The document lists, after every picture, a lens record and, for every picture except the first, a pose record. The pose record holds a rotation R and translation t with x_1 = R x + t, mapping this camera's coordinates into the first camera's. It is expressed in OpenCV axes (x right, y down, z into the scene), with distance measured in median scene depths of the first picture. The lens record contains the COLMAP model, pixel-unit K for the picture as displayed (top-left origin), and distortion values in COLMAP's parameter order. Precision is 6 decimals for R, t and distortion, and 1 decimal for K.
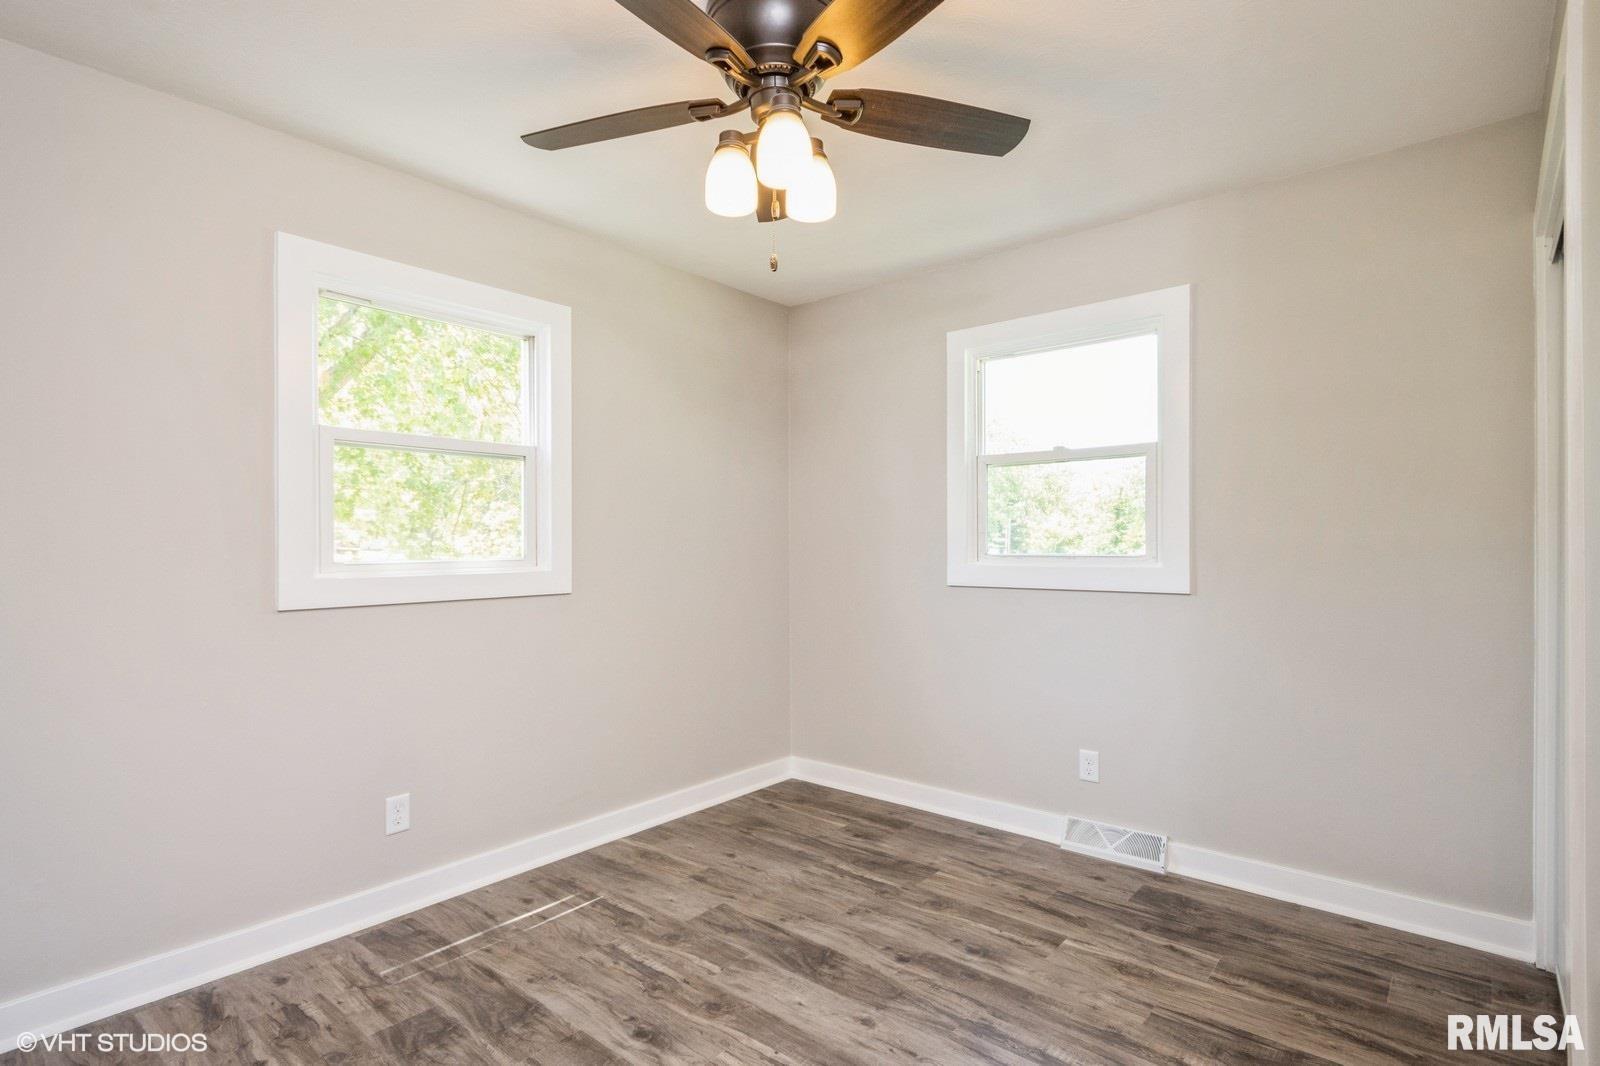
lens RADIAL K [[806.2, 0, 800.0], [0, 806.2, 533.0], [0, 0, 1]] dist [0.001286, -0.010889]
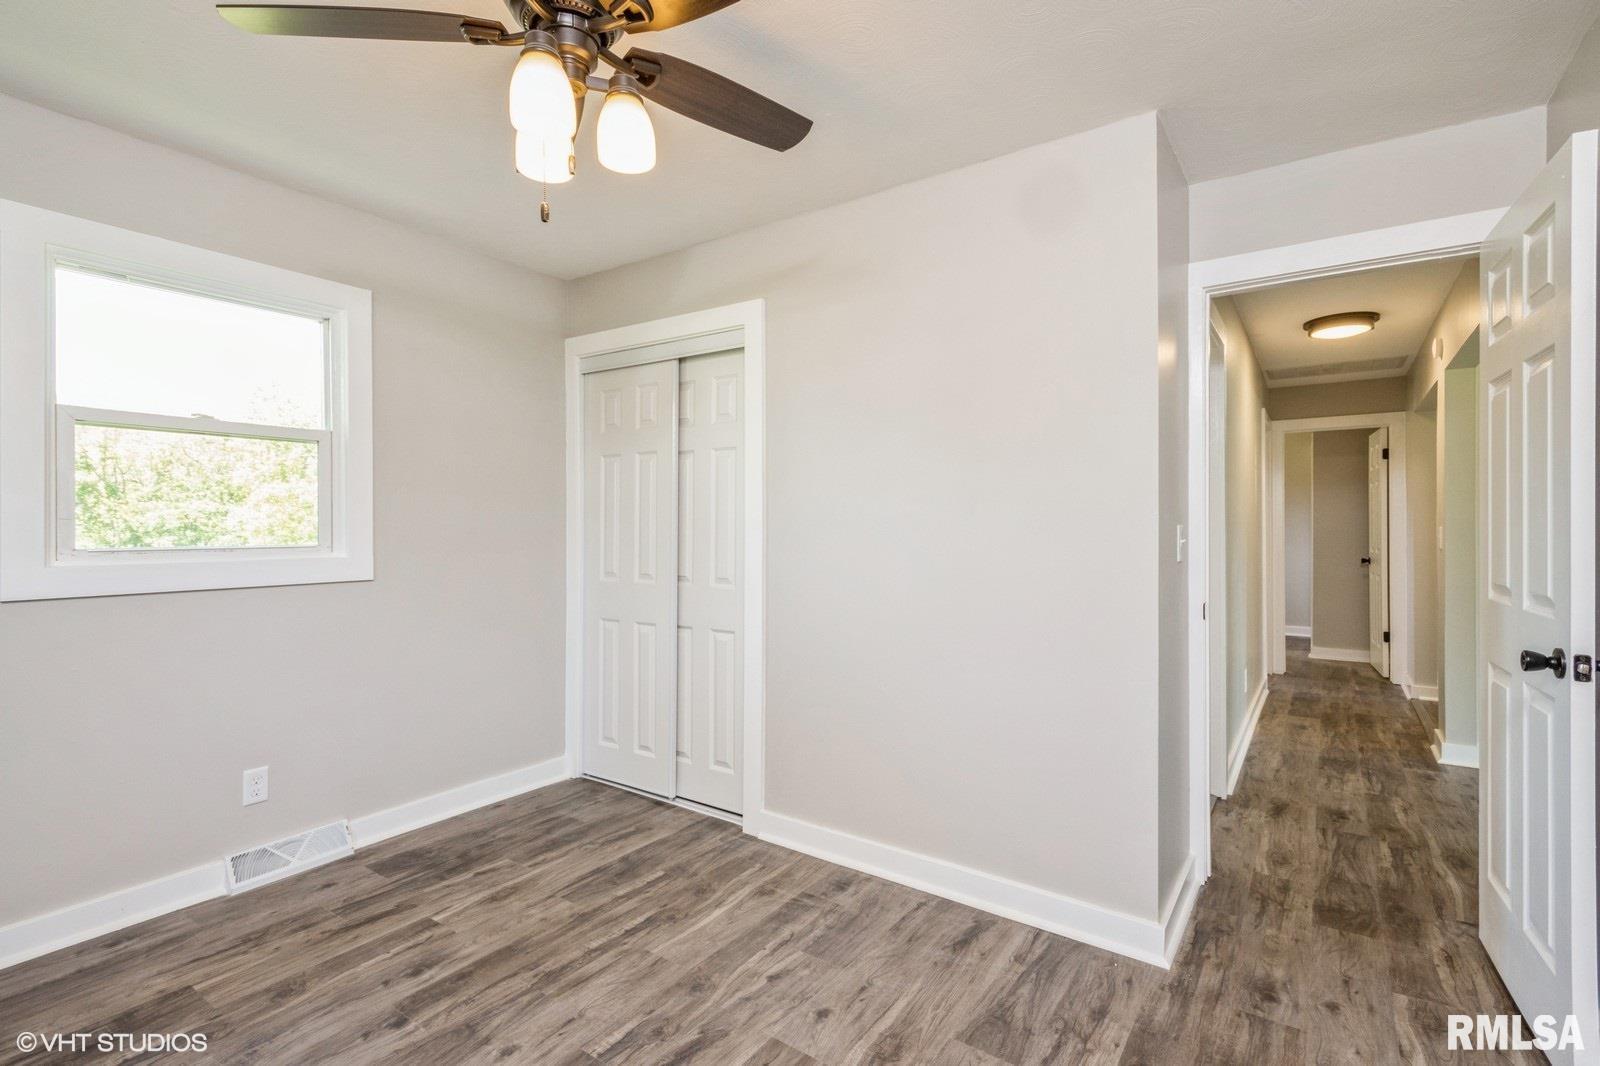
lens RADIAL K [[747.3, 0, 810.1], [0, 747.3, 530.1], [0, 0, 1]] dist [0.041584, -0.017688]
pose [[-0.120870, -0.002119, 0.992666, -0.679190], [-0.012986, 0.999916, 0.000554, 0.000066], [-0.992583, -0.012824, -0.120888, 0.627776]]
